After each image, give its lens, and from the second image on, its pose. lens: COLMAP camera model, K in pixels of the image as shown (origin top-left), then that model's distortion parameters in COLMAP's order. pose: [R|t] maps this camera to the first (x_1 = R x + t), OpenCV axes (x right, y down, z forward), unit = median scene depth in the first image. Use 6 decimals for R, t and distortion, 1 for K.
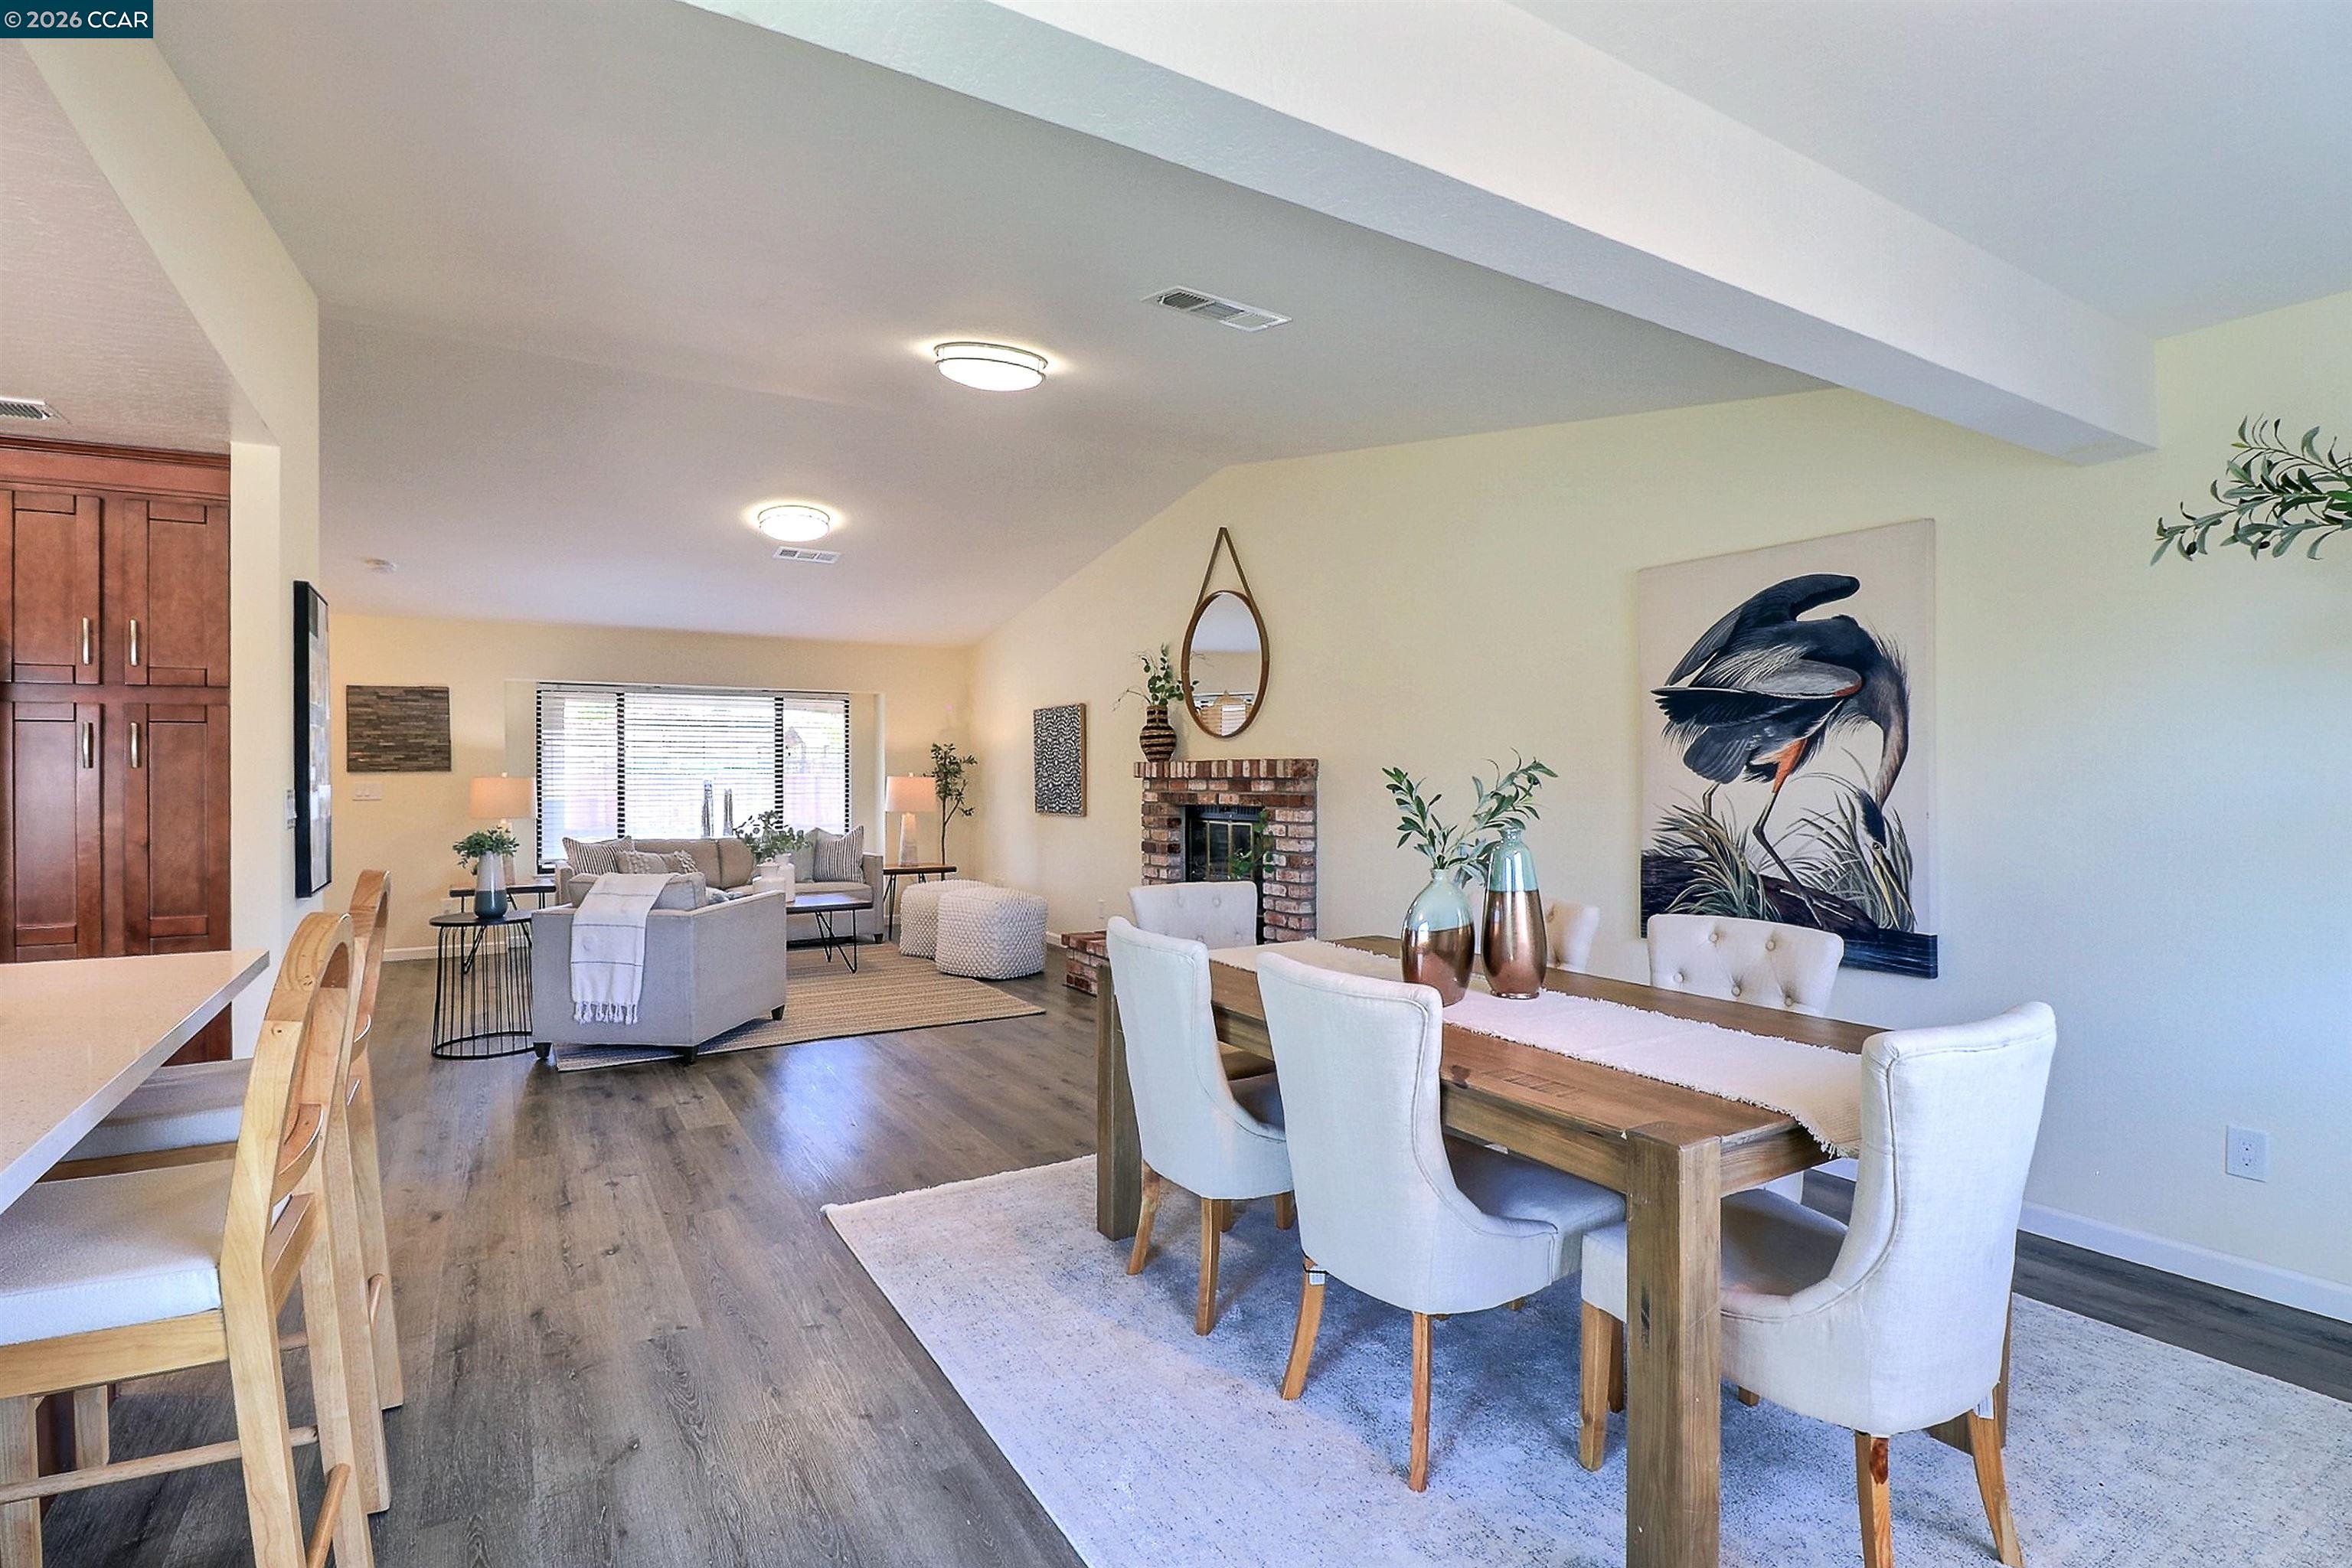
lens RADIAL K [[1108.1, 0, 1179.5], [0, 1108.1, 785.7], [0, 0, 1]] dist [0.003111, -0.018761]
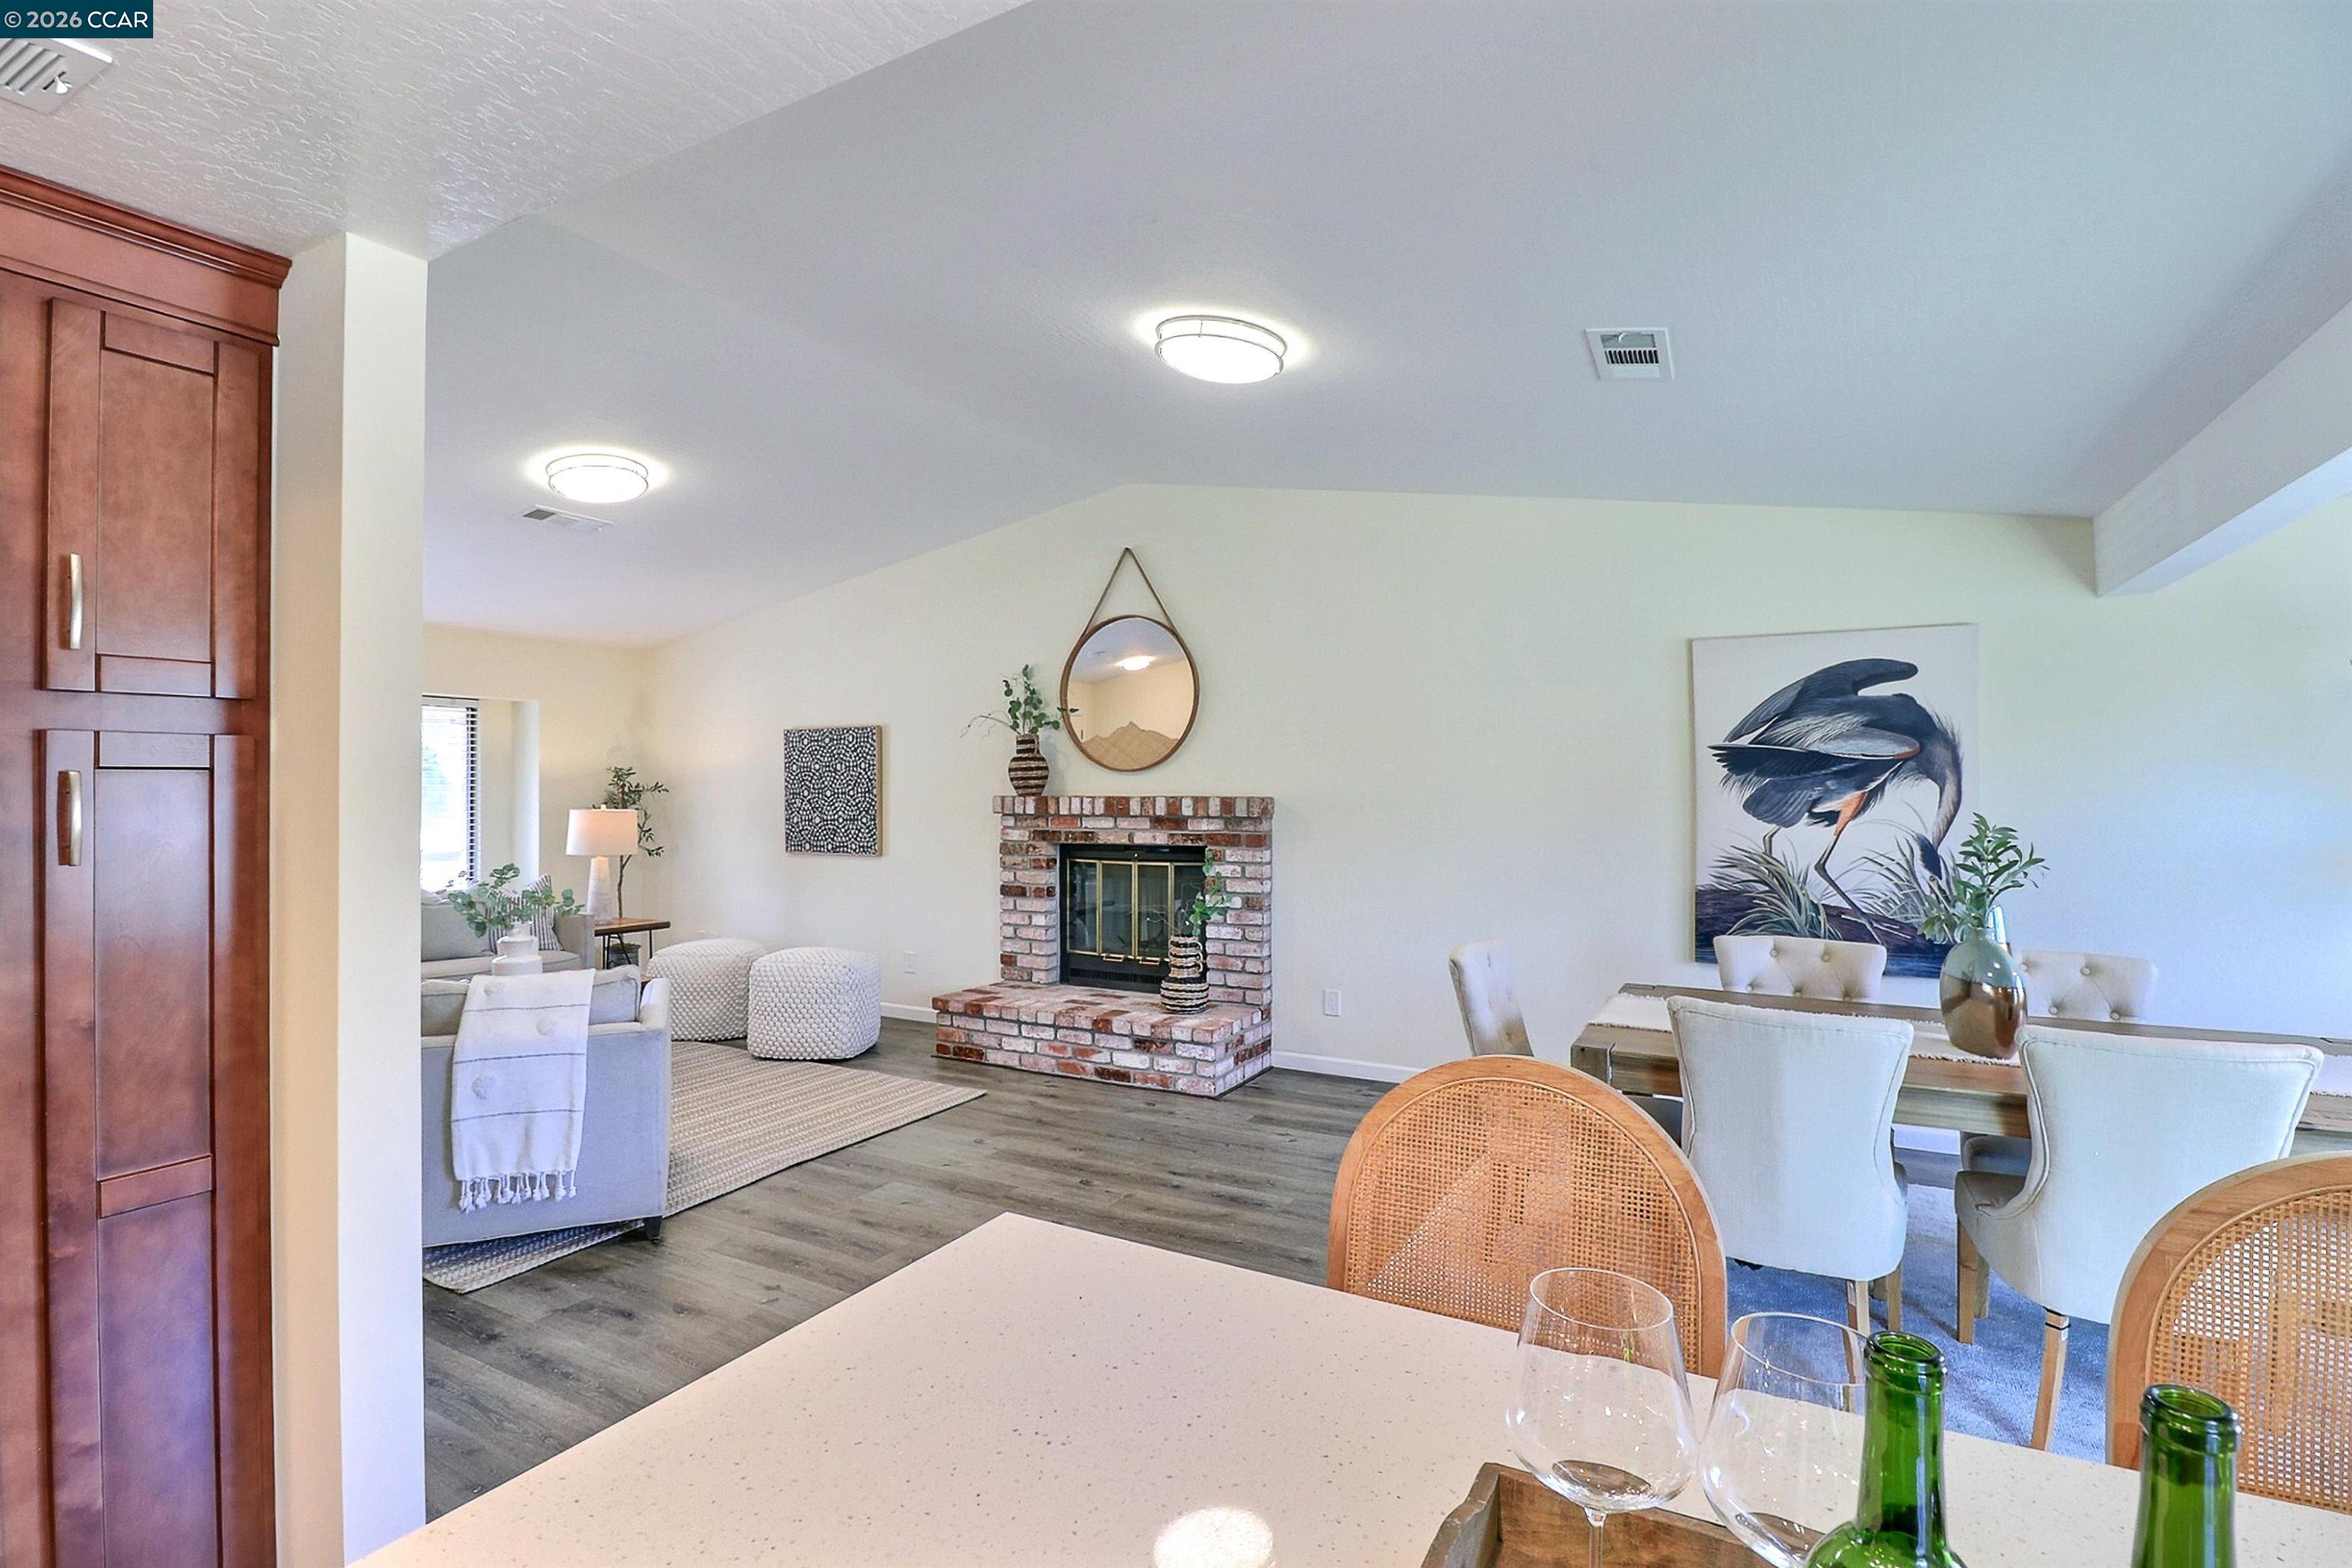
lens RADIAL K [[1087.9, 0, 1174.9], [0, 1087.9, 774.9], [0, 0, 1]] dist [0.006487, -0.015789]
pose [[0.872145, 0.006318, 0.489207, -0.610717], [0.004446, 0.999773, -0.020838, -0.034700], [-0.489228, 0.020349, 0.871919, 0.288002]]
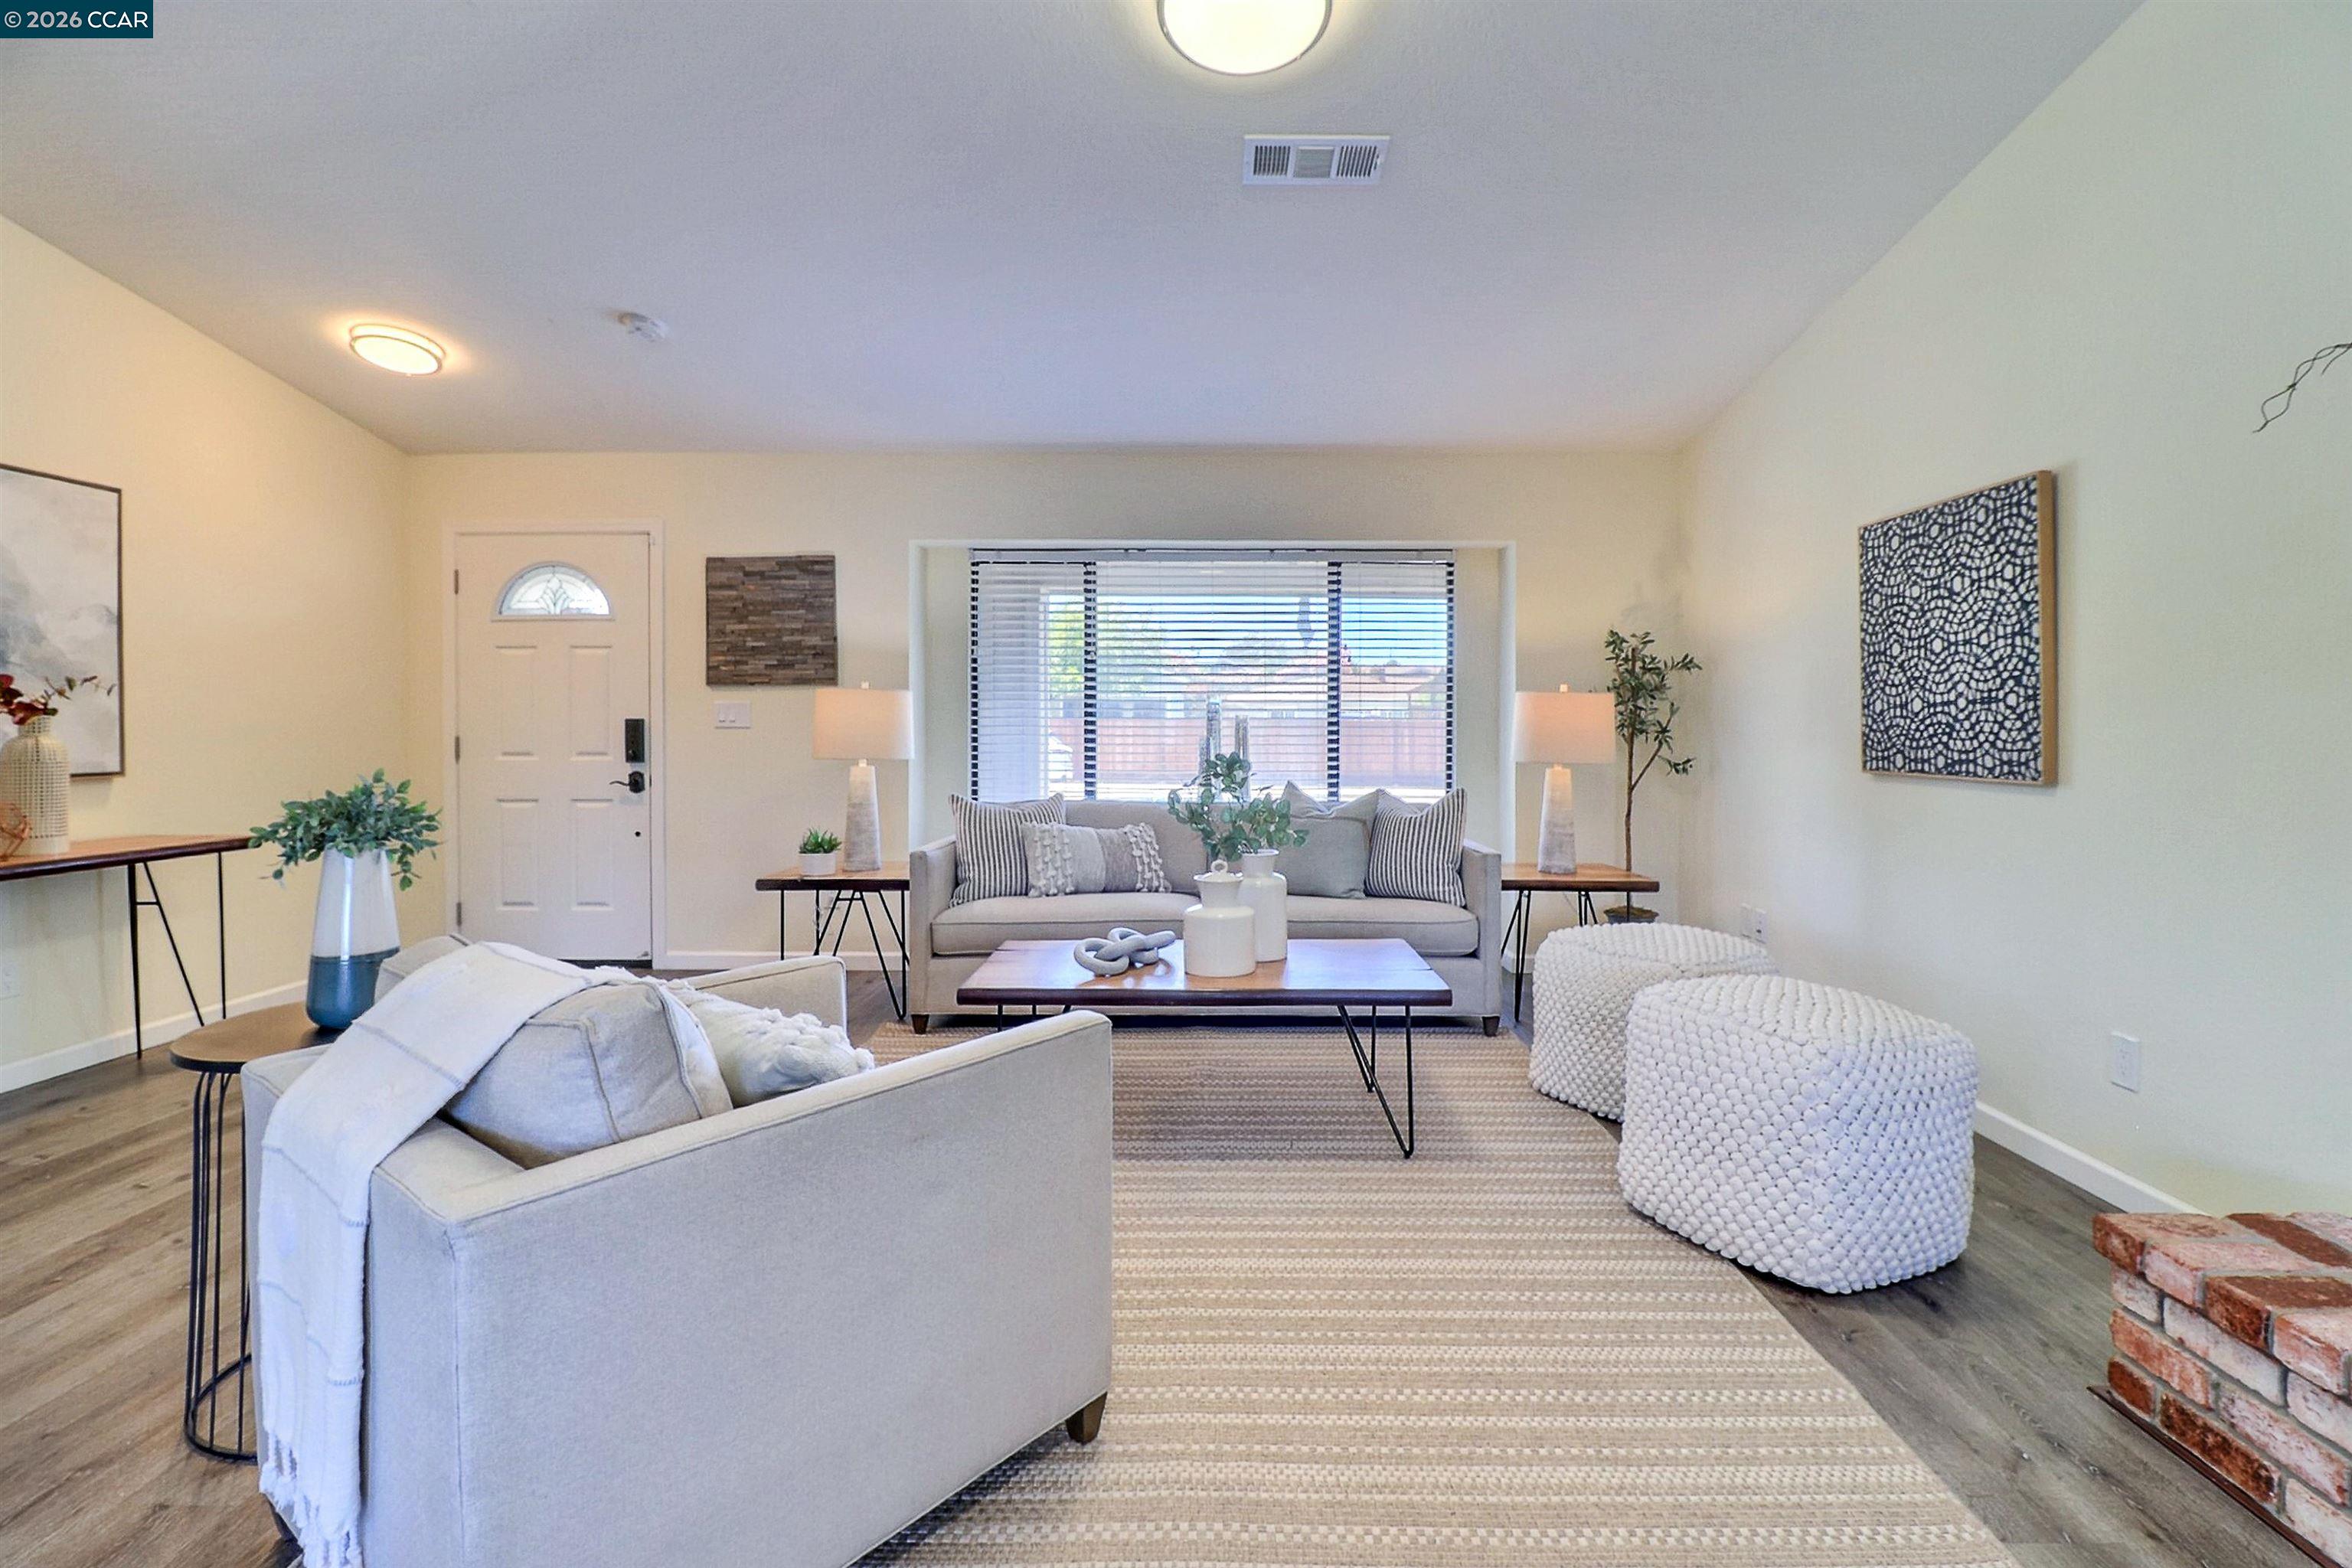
lens RADIAL K [[1132.1, 0, 1184.7], [0, 1132.1, 731.2], [0, 0, 1]] dist [0.001765, -0.012340]
pose [[0.841864, 0.006611, -0.539650, -0.252696], [-0.008984, 0.999958, -0.001764, 0.026519], [0.539615, 0.006334, 0.841888, 1.091612]]
